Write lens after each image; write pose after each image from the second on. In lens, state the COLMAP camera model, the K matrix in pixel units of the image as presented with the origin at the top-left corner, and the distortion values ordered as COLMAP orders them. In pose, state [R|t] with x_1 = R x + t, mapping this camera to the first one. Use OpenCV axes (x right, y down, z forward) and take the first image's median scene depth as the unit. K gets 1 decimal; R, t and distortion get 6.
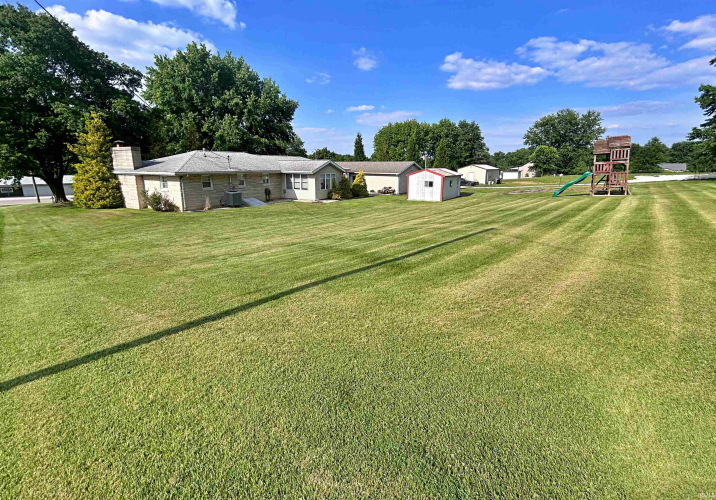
lens RADIAL K [[301.4, 0, 356.7], [0, 301.4, 226.6], [0, 0, 1]] dist [0.001135, 0.000439]
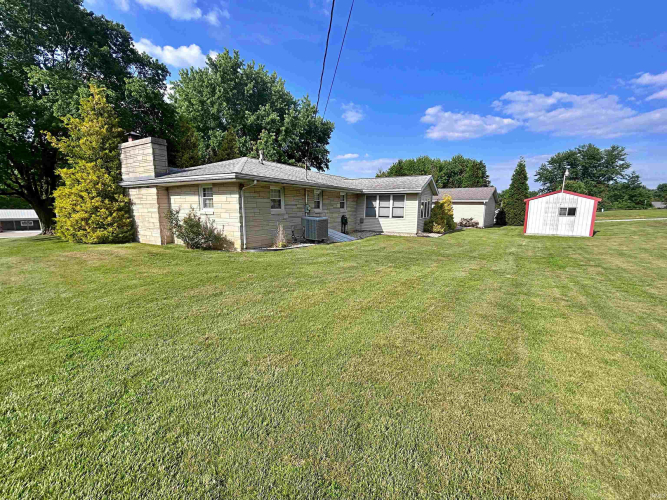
lens RADIAL K [[270.7, 0, 333.5], [0, 270.7, 250.0], [0, 0, 1]] dist [-0.002339, -0.000038]
pose [[0.999290, 0.009458, -0.036465, -0.286465], [-0.010879, 0.999181, -0.038963, -0.024471], [0.036067, 0.039332, 0.998575, 0.381217]]
